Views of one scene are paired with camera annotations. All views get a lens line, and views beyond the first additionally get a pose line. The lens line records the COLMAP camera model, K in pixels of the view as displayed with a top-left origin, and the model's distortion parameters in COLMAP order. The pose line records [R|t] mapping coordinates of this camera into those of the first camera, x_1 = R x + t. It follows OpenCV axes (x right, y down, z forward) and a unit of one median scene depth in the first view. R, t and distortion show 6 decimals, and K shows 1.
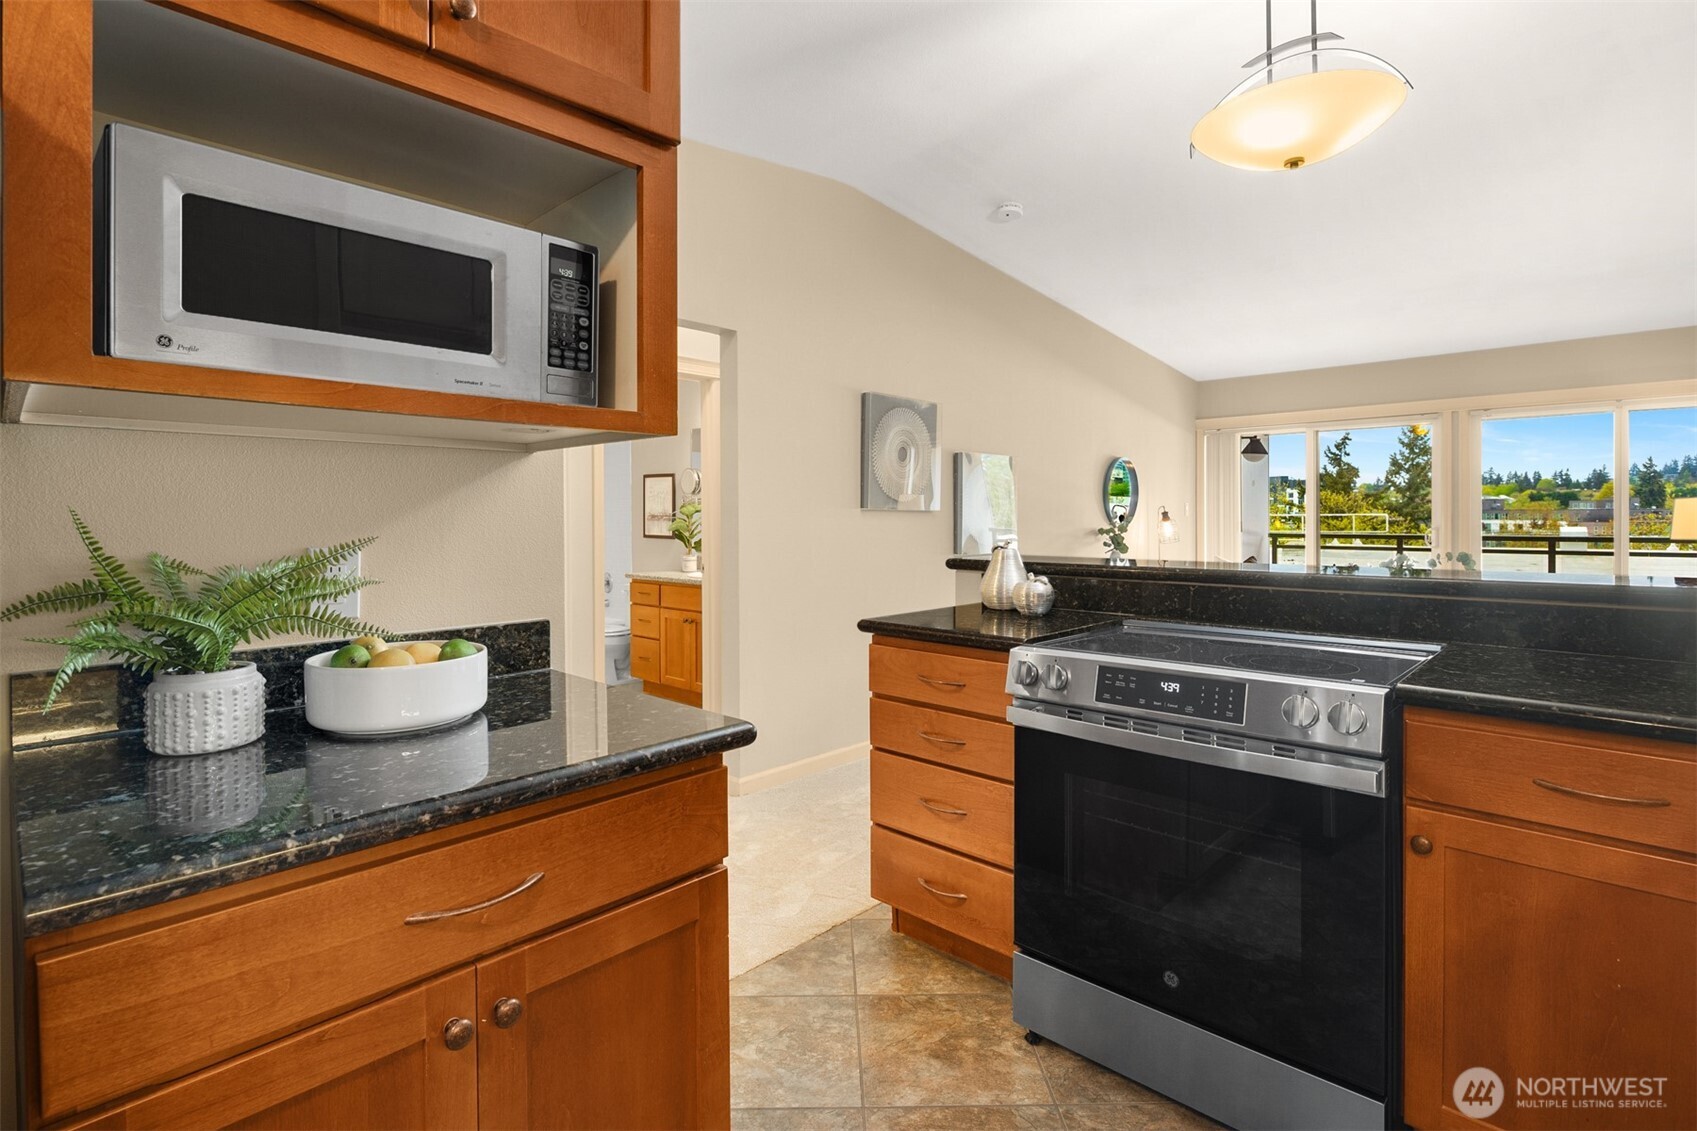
lens RADIAL K [[820.3, 0, 840.1], [0, 820.3, 517.6], [0, 0, 1]] dist [0.004271, -0.004947]
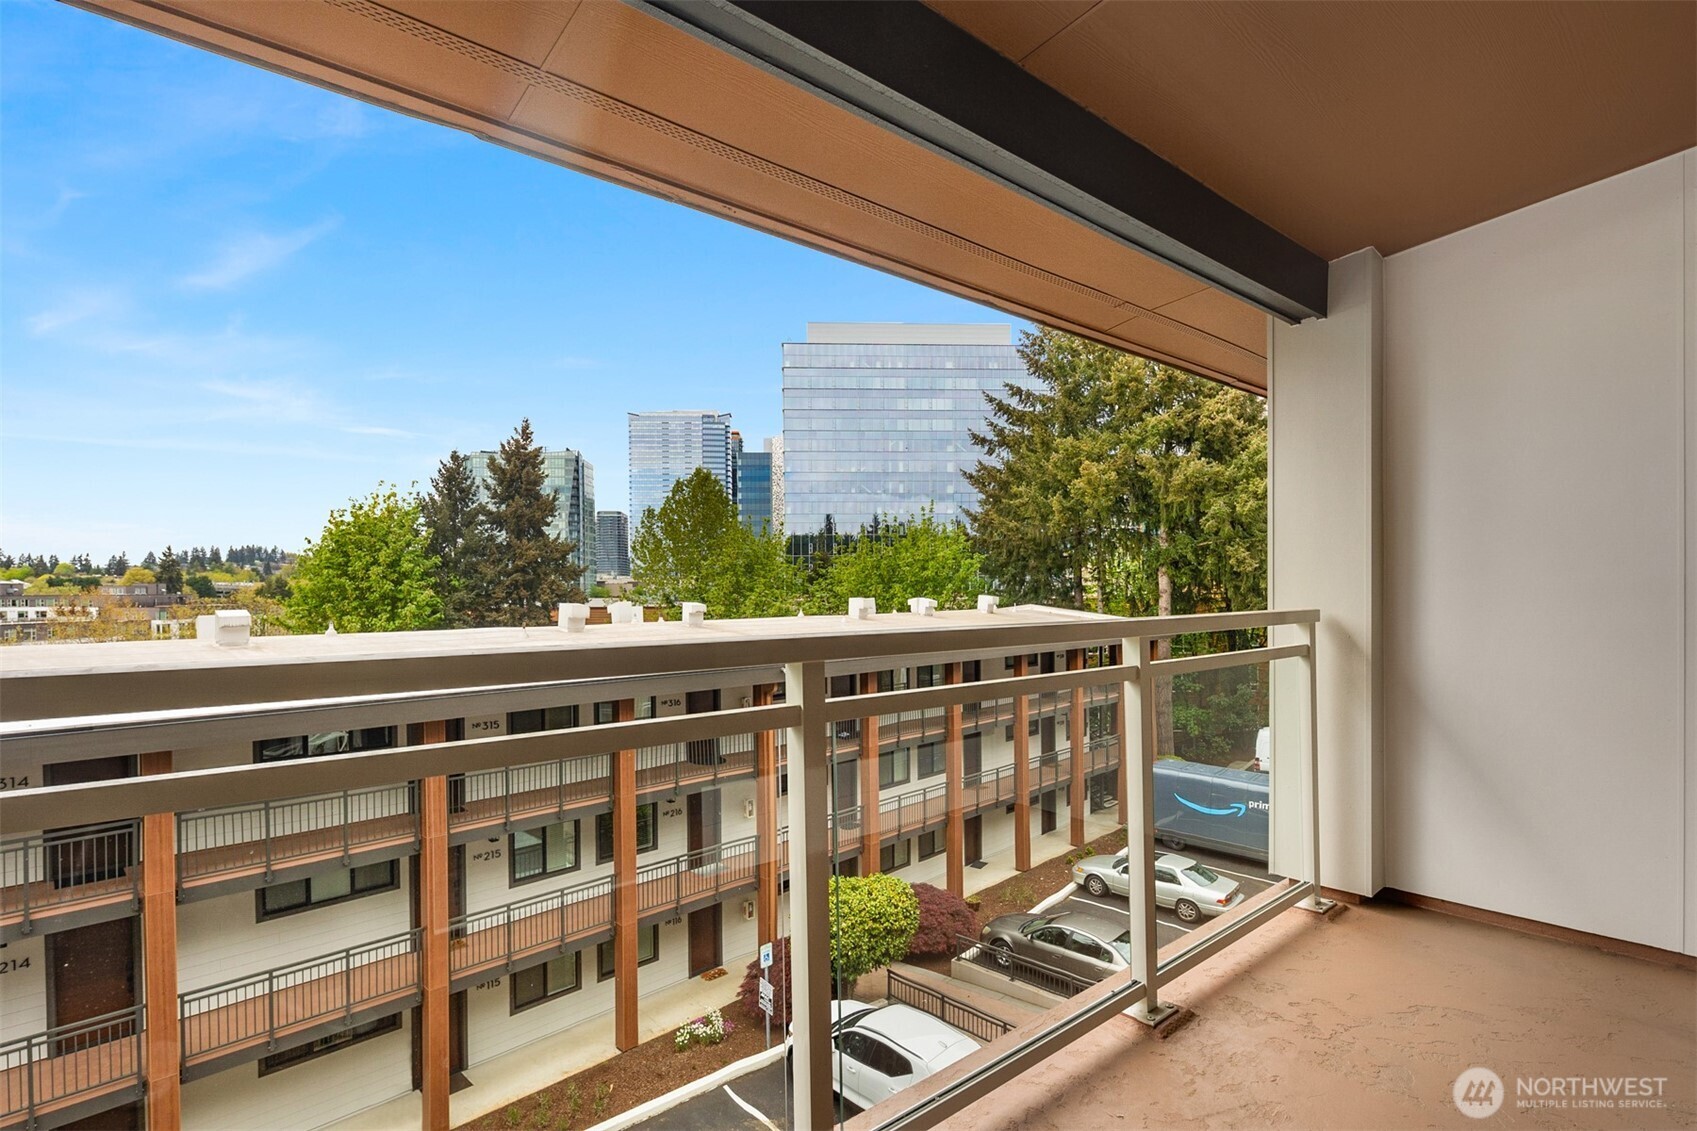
lens RADIAL K [[820.3, 0, 860.6], [0, 820.3, 583.1], [0, 0, 1]] dist [0.004271, -0.004947]
pose [[0.085959, 0.013413, 0.996208, 0.486855], [0.012093, 0.999822, -0.014505, 0.010860], [-0.996225, 0.013294, 0.085782, 1.016333]]
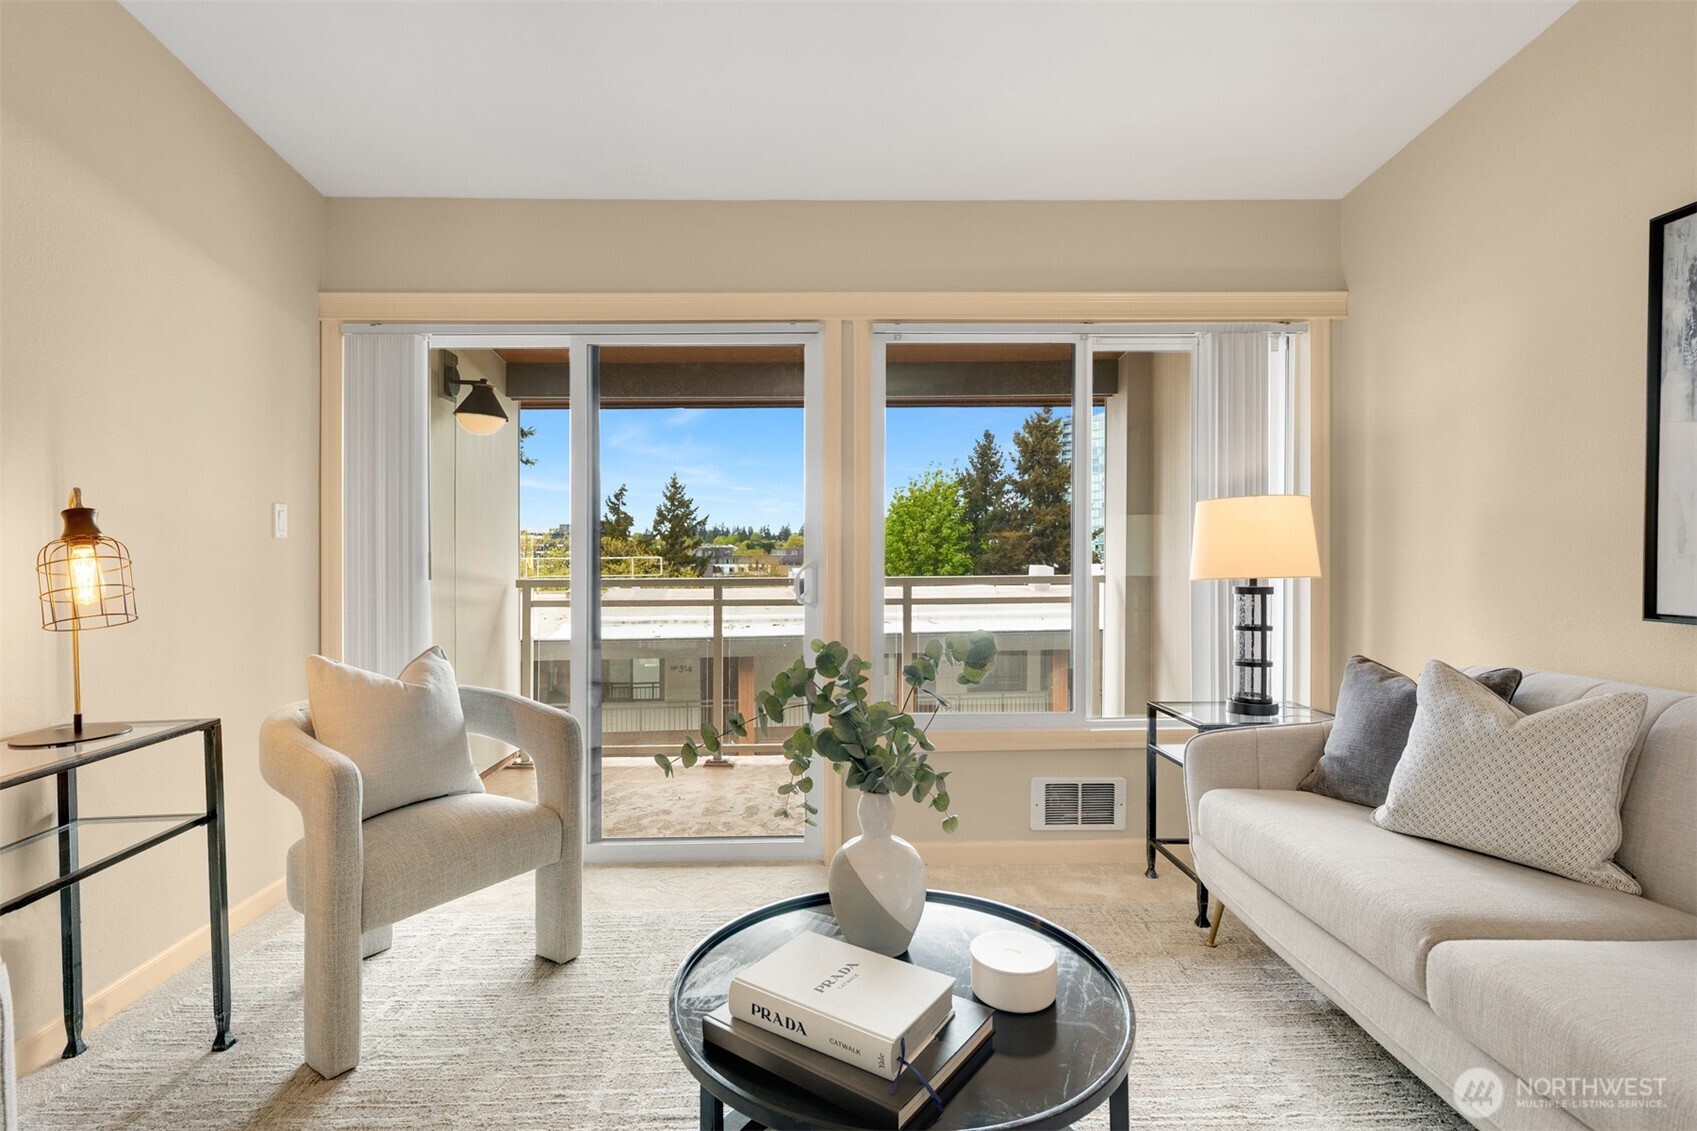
lens RADIAL K [[820.3, 0, 809.1], [0, 820.3, 558.1], [0, 0, 1]] dist [0.004271, -0.004947]
pose [[0.713322, -0.001062, 0.700836, 0.330730], [0.005926, 0.999972, -0.004516, 0.009561], [-0.700812, 0.007374, 0.713308, 0.566829]]
